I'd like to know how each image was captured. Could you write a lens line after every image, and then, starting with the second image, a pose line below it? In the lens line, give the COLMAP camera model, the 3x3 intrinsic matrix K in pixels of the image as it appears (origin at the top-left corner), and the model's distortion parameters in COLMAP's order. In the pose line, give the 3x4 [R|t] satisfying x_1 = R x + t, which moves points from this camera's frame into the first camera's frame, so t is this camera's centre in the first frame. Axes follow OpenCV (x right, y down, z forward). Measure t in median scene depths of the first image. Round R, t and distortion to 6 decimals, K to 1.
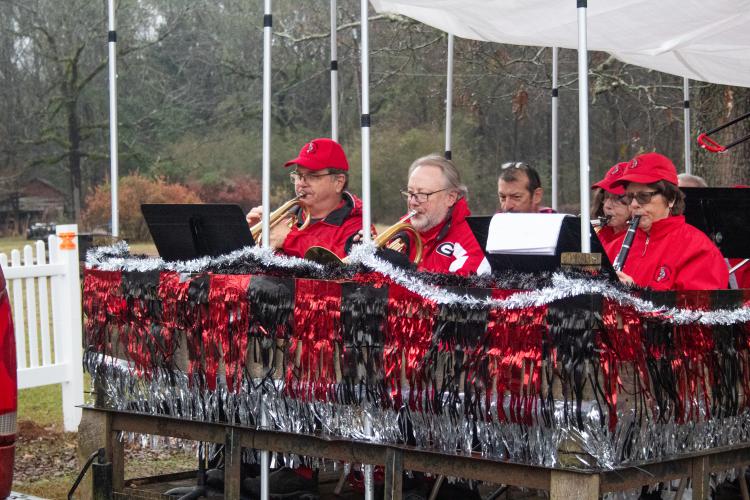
lens RADIAL K [[1789.5, 0, 375.5], [0, 1789.5, 250.9], [0, 0, 1]] dist [0.029819, 0.000000]
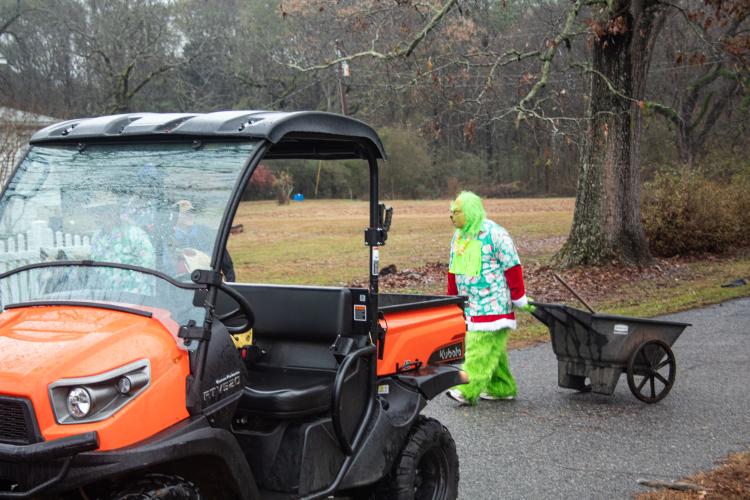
lens RADIAL K [[1789.5, 0, 374.5], [0, 1789.5, 249.4], [0, 0, 1]] dist [0.029819, 0.000000]
pose [[0.999462, -0.003820, 0.032561, -0.028554], [0.002934, 0.999625, 0.027223, -0.014354], [-0.032653, -0.027113, 0.999099, -0.303435]]
